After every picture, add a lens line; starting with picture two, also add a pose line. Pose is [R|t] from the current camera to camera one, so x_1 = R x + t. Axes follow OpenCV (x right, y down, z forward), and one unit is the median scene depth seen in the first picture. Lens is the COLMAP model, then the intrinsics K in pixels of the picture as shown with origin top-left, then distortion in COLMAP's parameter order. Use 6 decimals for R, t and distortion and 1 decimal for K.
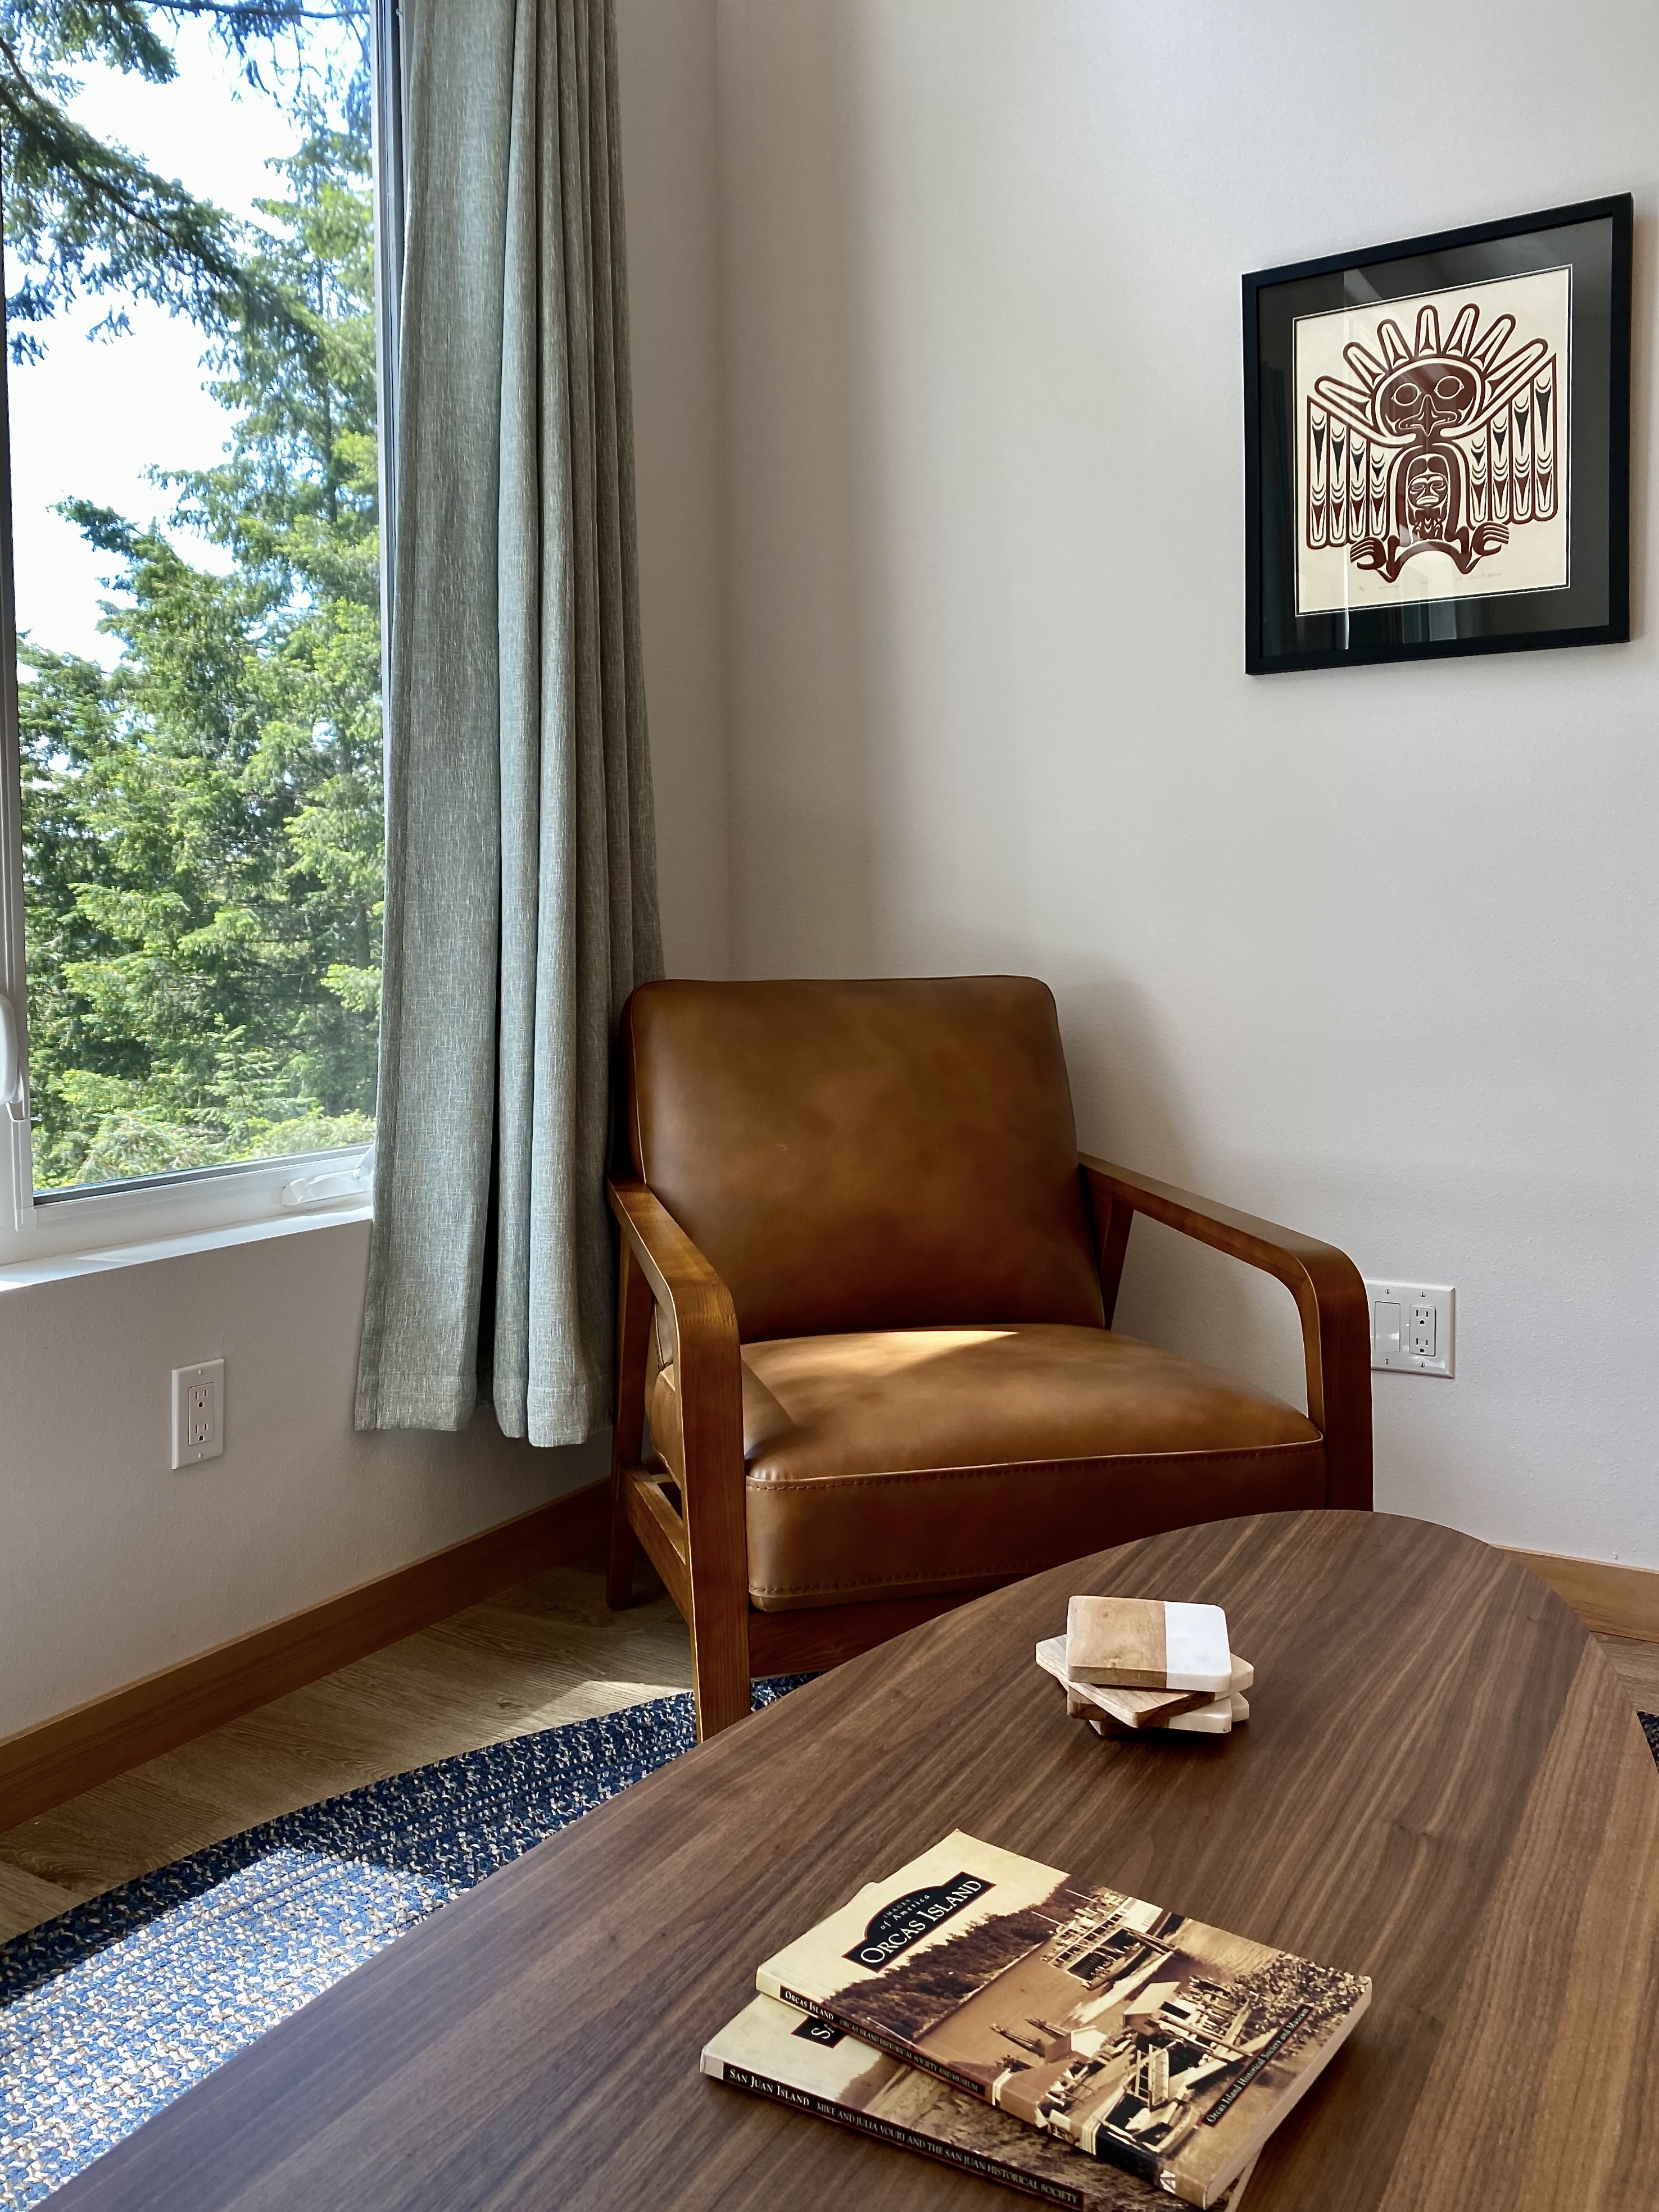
lens RADIAL K [[1719.3, 0, 833.9], [0, 1719.3, 992.1], [0, 0, 1]] dist [-0.008865, -0.003050]
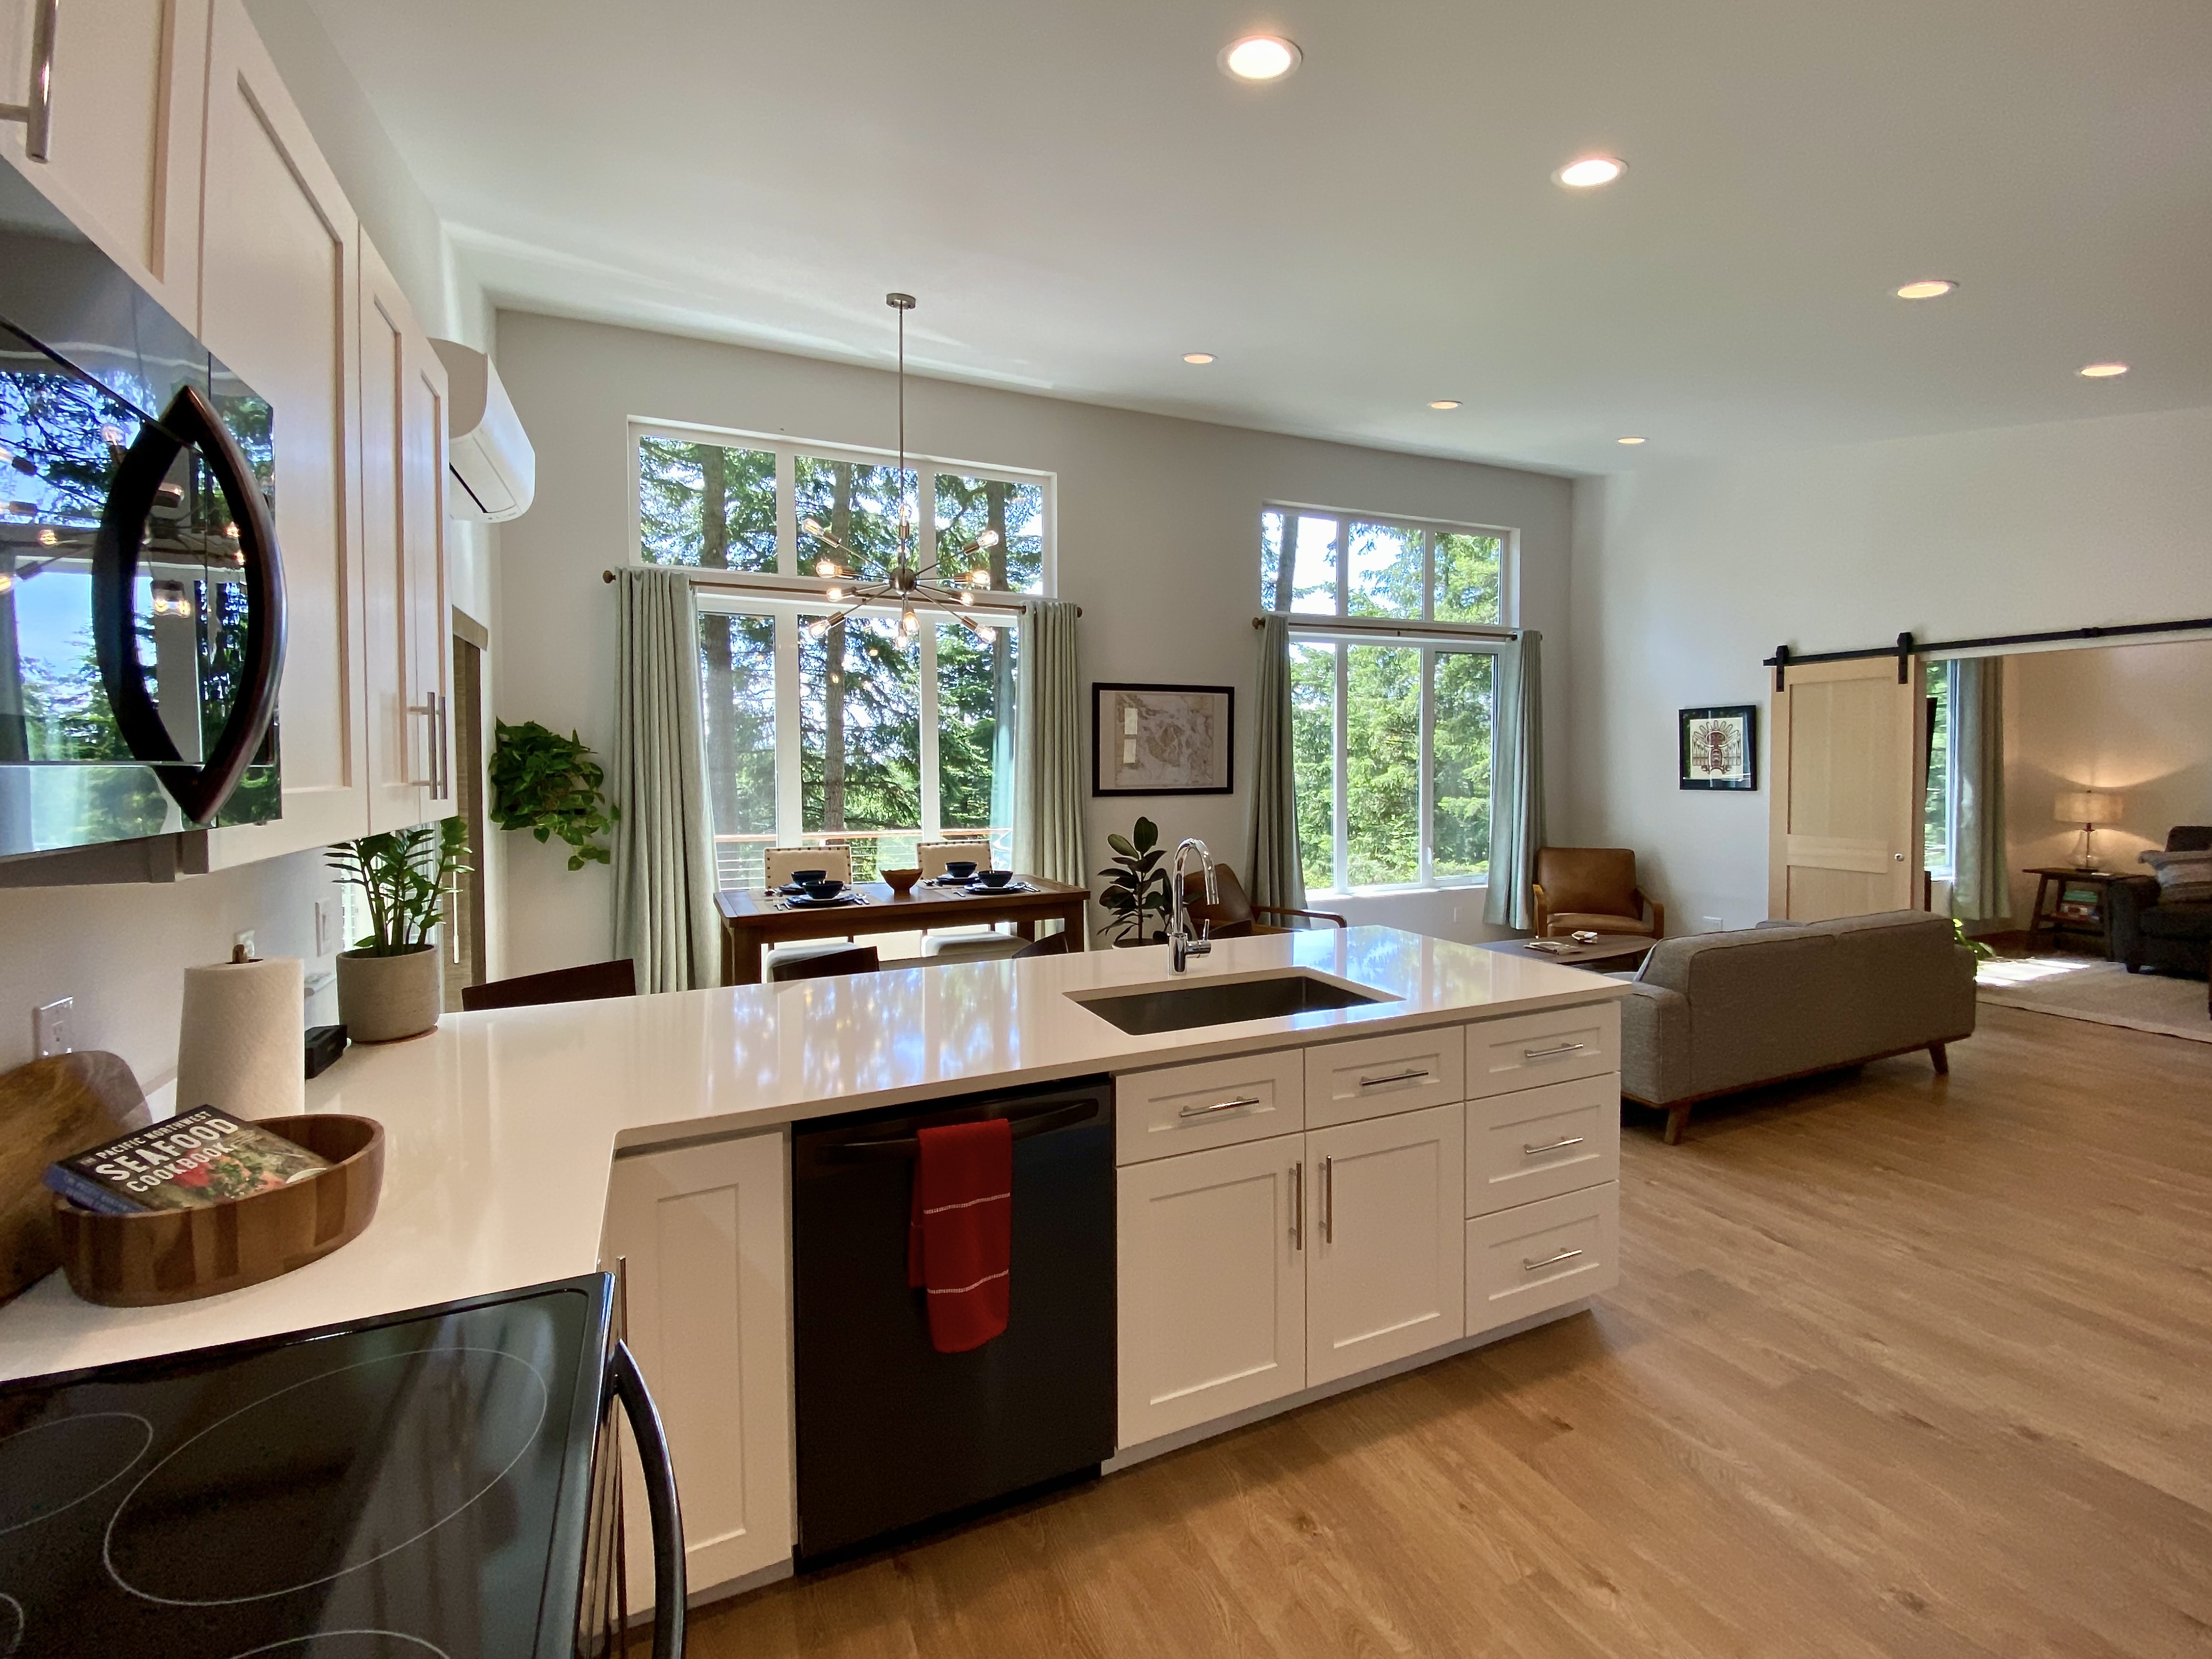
lens RADIAL K [[942.1, 0, 1102.3], [0, 942.1, 787.7], [0, 0, 1]] dist [0.001371, -0.000509]
pose [[0.816649, 0.019398, -0.576808, 0.475819], [-0.020482, 0.999780, 0.004624, -0.182314], [0.576771, 0.008038, 0.816867, -2.262530]]
